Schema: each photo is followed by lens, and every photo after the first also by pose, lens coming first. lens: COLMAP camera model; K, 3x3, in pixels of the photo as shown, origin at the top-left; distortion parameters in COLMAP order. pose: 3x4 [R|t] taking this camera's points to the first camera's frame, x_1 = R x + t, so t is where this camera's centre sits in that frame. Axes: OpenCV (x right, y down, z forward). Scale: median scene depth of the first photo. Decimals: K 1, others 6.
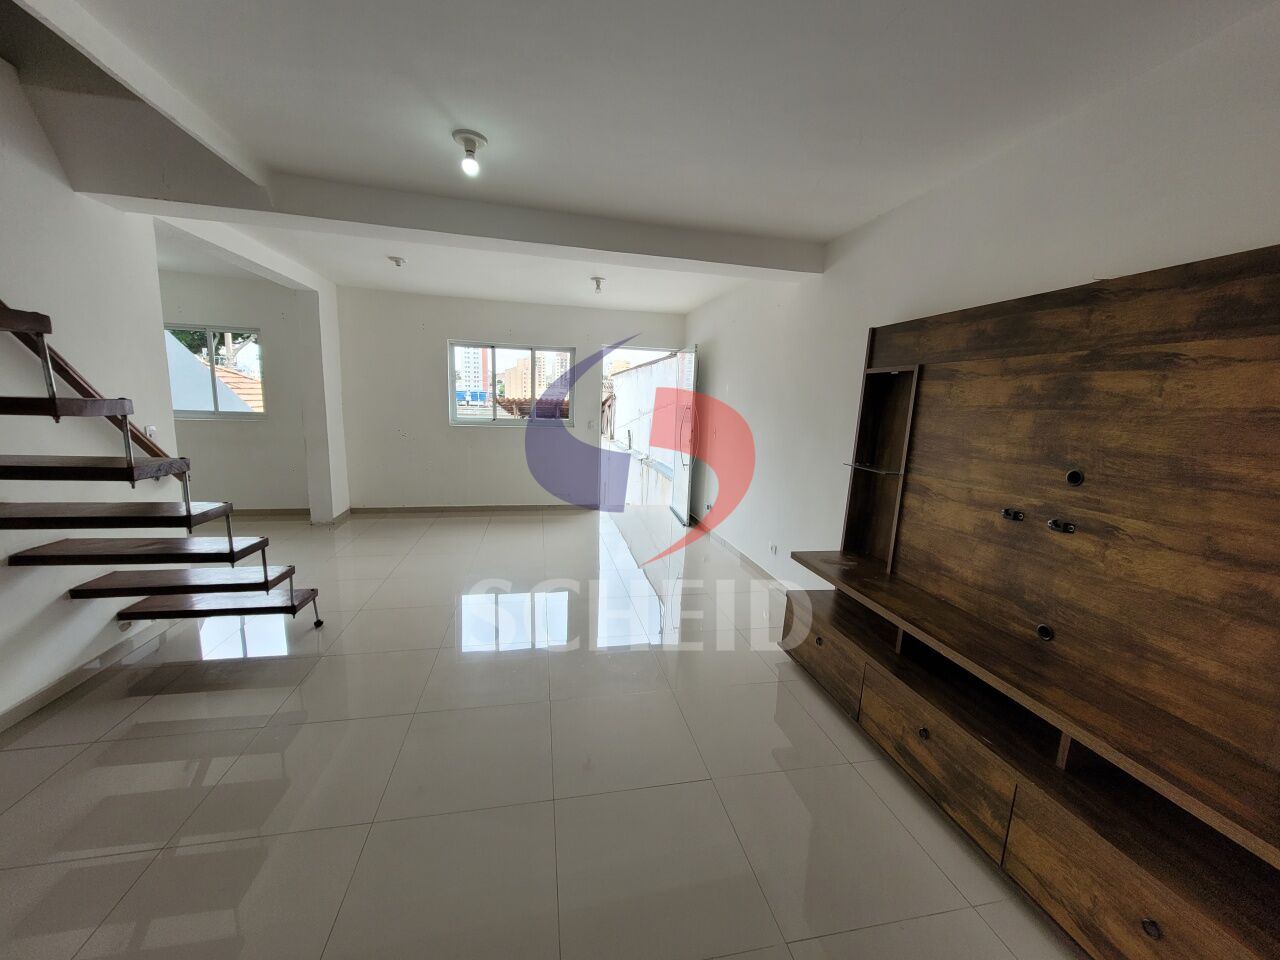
lens RADIAL K [[503.9, 0, 642.4], [0, 503.9, 479.9], [0, 0, 1]] dist [0.000417, -0.001359]
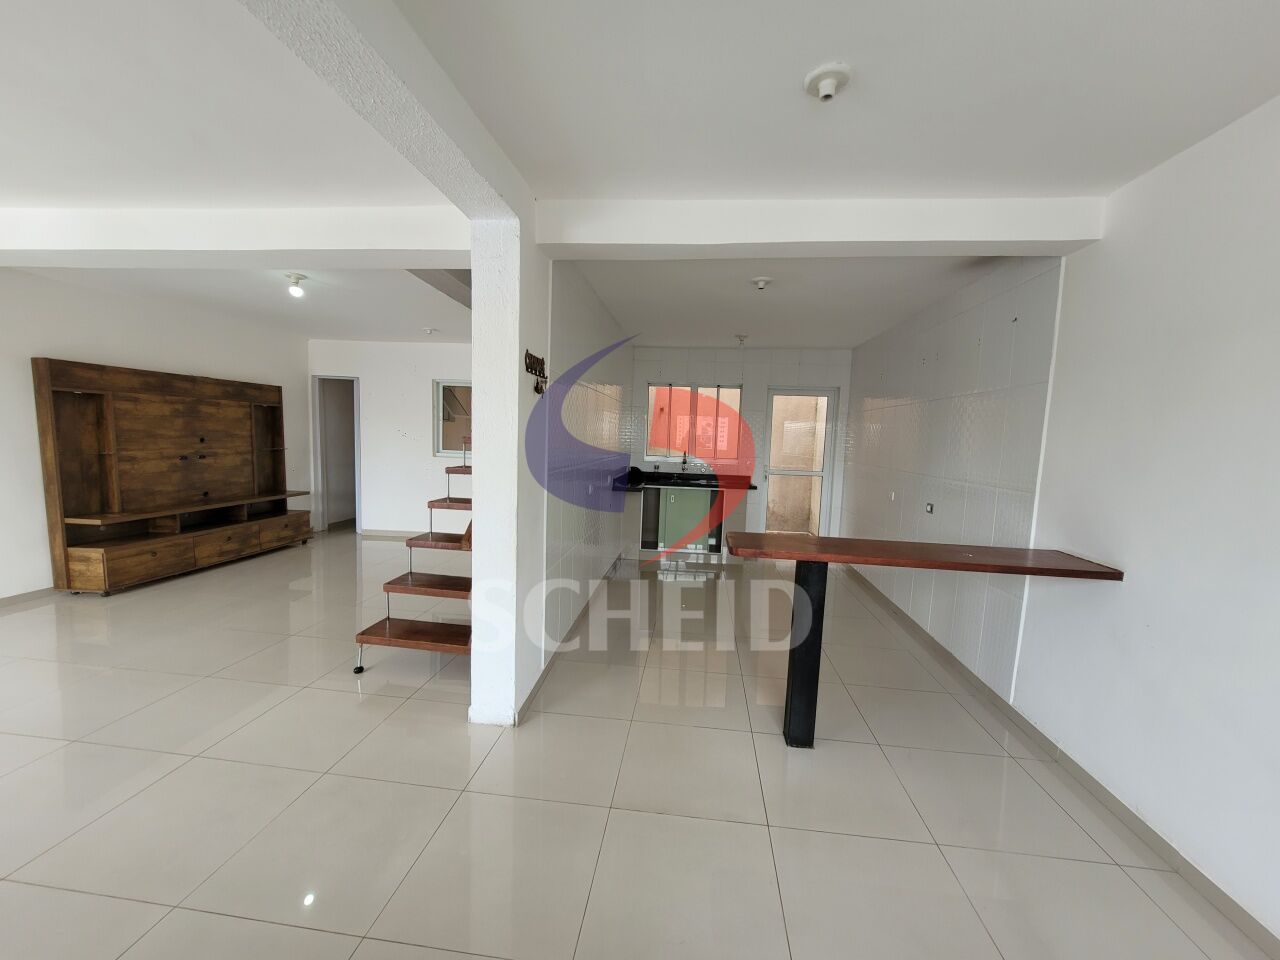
lens RADIAL K [[503.9, 0, 637.9], [0, 503.9, 482.5], [0, 0, 1]] dist [0.000417, -0.001359]
pose [[-0.946449, -0.098840, 0.307353, -2.192514], [-0.019680, 0.967877, 0.250651, -0.483117], [-0.322254, 0.231180, -0.917991, 2.548385]]
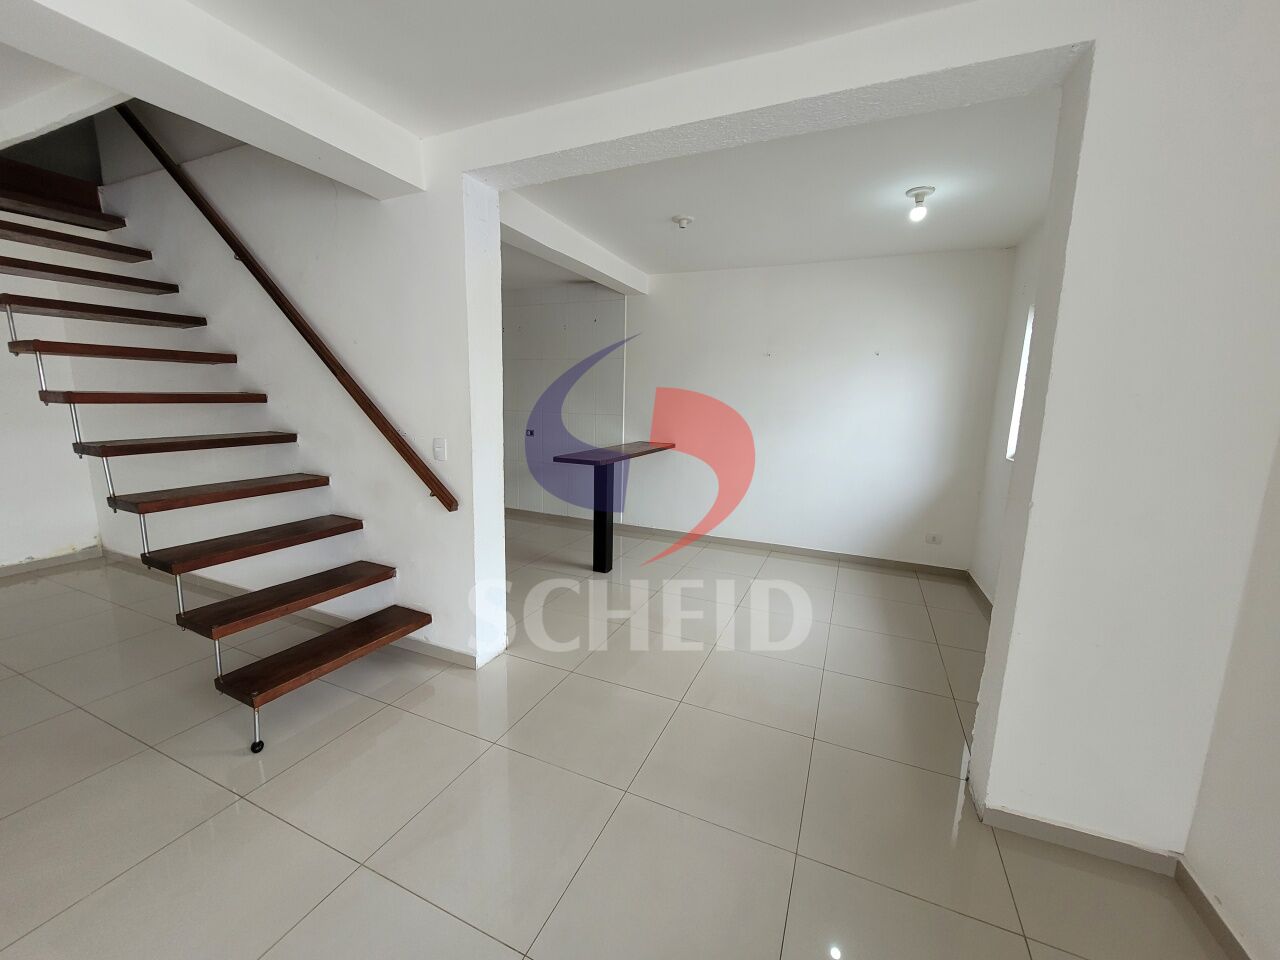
lens RADIAL K [[503.9, 0, 645.5], [0, 503.9, 481.2], [0, 0, 1]] dist [0.000417, -0.001359]
pose [[-0.567204, 0.089934, -0.818652, -0.668869], [-0.172229, 0.959089, 0.224690, -0.426712], [0.805367, 0.268441, -0.528510, 2.587770]]
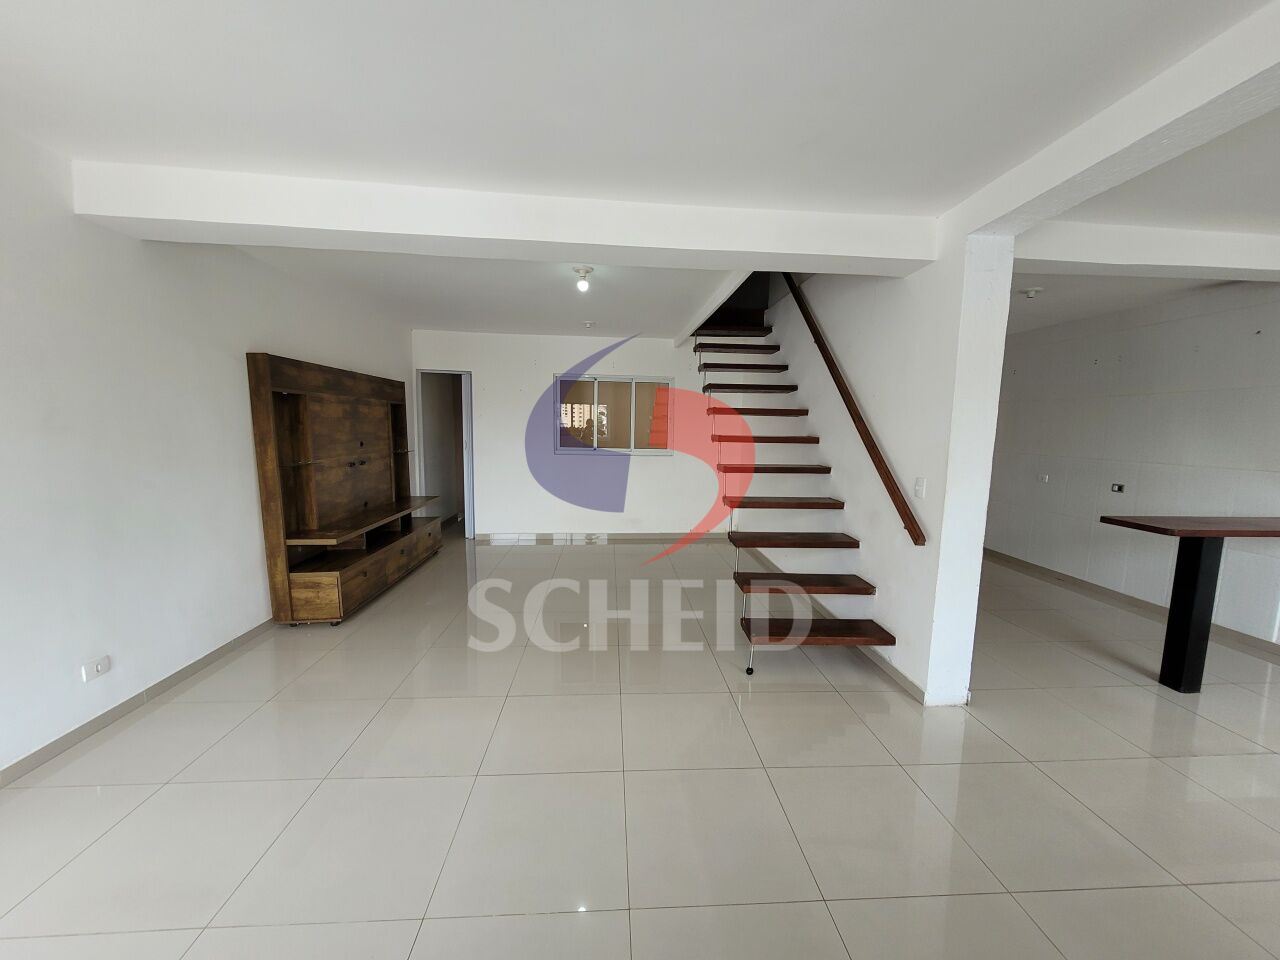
lens RADIAL K [[503.9, 0, 639.7], [0, 503.9, 481.3], [0, 0, 1]] dist [0.000417, -0.001359]
pose [[-0.988890, -0.068607, 0.131868, -0.841768], [-0.031345, 0.963416, 0.266170, -0.492079], [-0.145305, 0.259079, -0.954863, 2.908474]]
